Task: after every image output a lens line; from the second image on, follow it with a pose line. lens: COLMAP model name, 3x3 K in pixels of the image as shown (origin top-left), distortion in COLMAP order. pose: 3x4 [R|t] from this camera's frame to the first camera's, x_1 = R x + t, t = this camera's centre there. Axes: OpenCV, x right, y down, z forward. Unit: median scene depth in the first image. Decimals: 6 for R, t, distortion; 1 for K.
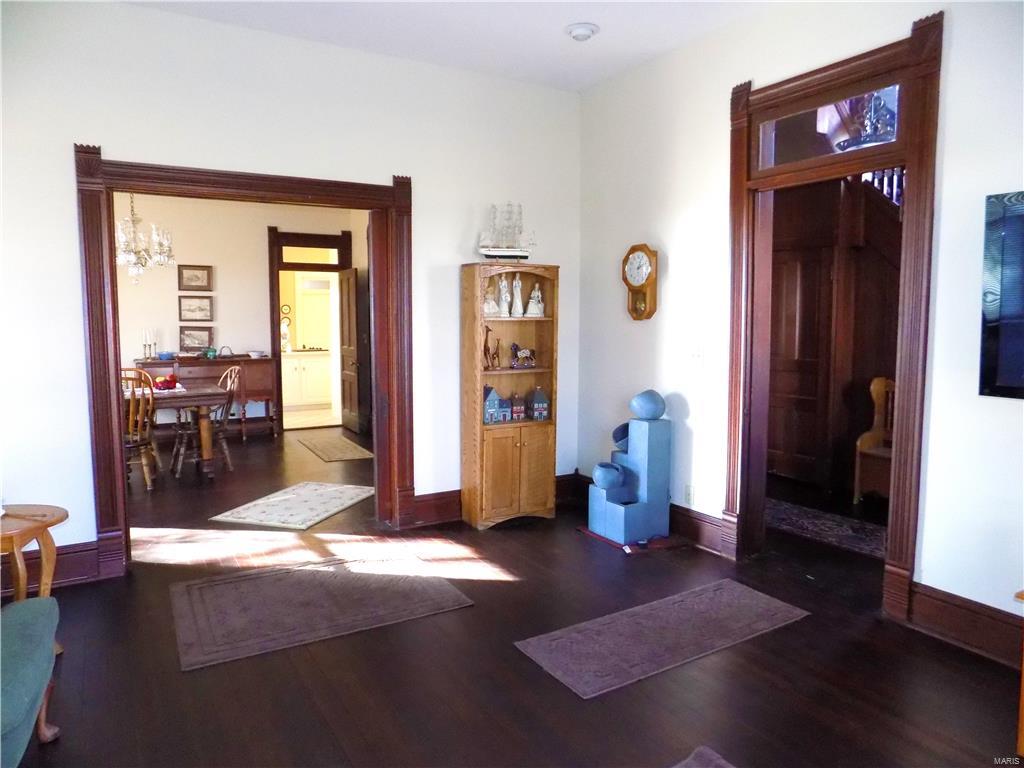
lens RADIAL K [[691.6, 0, 511.8], [0, 691.6, 382.2], [0, 0, 1]] dist [-0.075729, 0.061598]
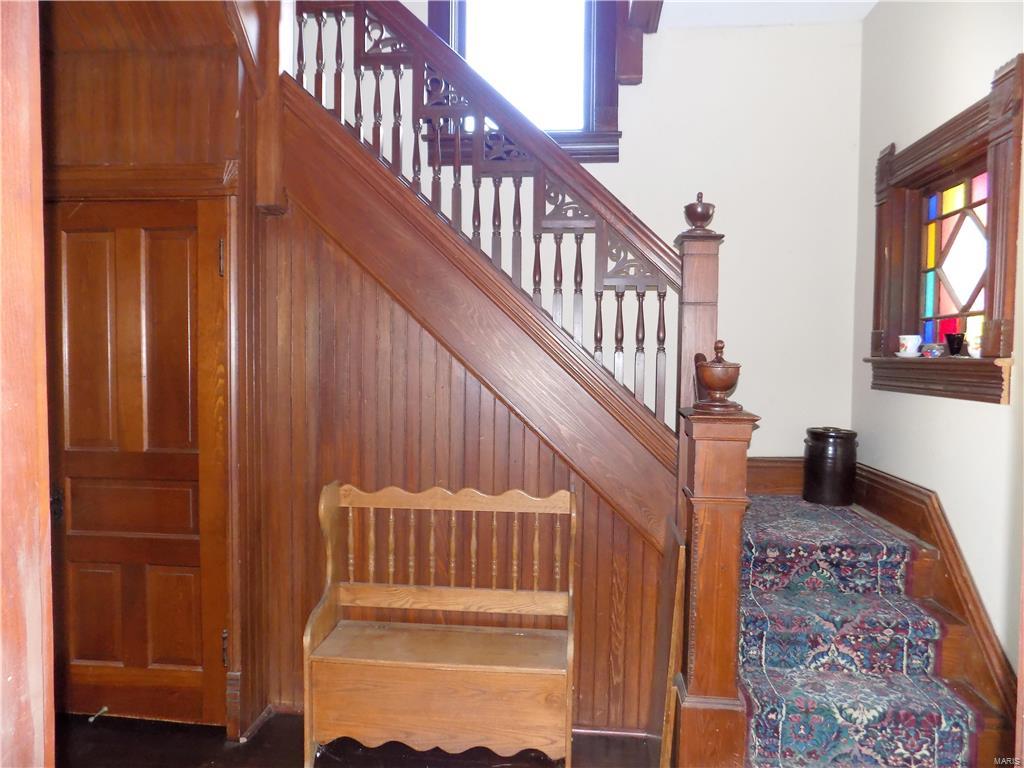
lens RADIAL K [[691.6, 0, 512.9], [0, 691.6, 384.8], [0, 0, 1]] dist [-0.075729, 0.061598]
pose [[0.612349, -0.019853, 0.790338, 0.221346], [0.054079, 0.998395, -0.016821, -0.057244], [-0.788736, 0.053042, 0.612440, 0.558217]]
